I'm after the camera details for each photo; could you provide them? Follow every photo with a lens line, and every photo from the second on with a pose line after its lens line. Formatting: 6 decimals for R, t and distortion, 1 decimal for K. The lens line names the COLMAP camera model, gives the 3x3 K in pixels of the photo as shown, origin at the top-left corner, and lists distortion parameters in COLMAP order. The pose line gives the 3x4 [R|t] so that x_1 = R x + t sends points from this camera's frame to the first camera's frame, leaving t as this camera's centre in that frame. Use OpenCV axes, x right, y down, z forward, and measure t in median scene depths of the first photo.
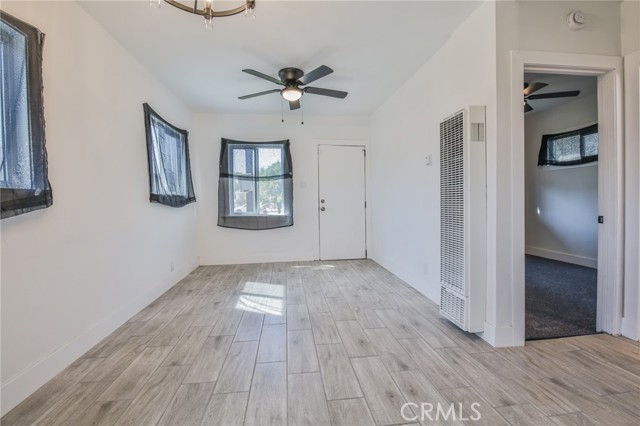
lens RADIAL K [[293.7, 0, 320.5], [0, 293.7, 207.0], [0, 0, 1]] dist [-0.000508, -0.009425]
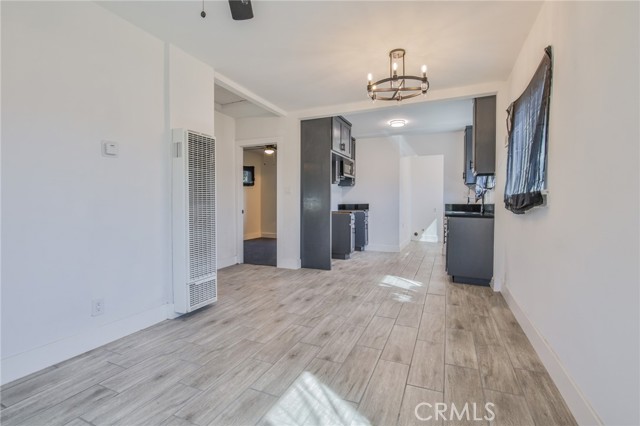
lens RADIAL K [[293.7, 0, 320.5], [0, 293.7, 207.0], [0, 0, 1]] dist [-0.000508, -0.009425]
pose [[-0.864481, 0.007460, 0.502610, -0.612542], [0.022470, 0.999464, 0.023814, -0.033008], [-0.502162, 0.031881, -0.864185, 1.920453]]
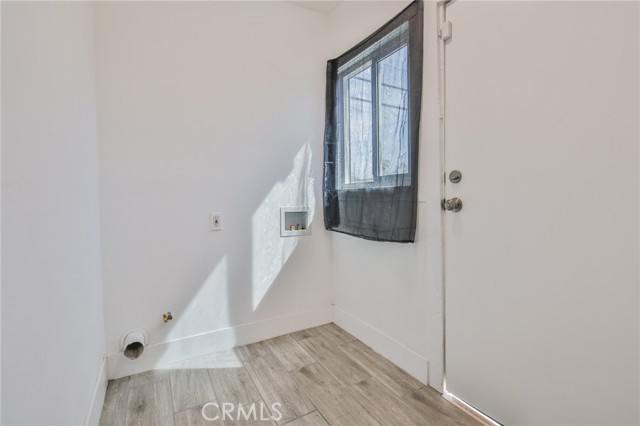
lens RADIAL K [[302.0, 0, 320.0], [0, 302.0, 206.4], [0, 0, 1]] dist [0.000430, -0.000157]
pose [[-0.928778, 0.041281, -0.368332, 0.039900], [0.022405, 0.998214, 0.055379, 0.026797], [0.369960, 0.043182, -0.928044, -0.992364]]
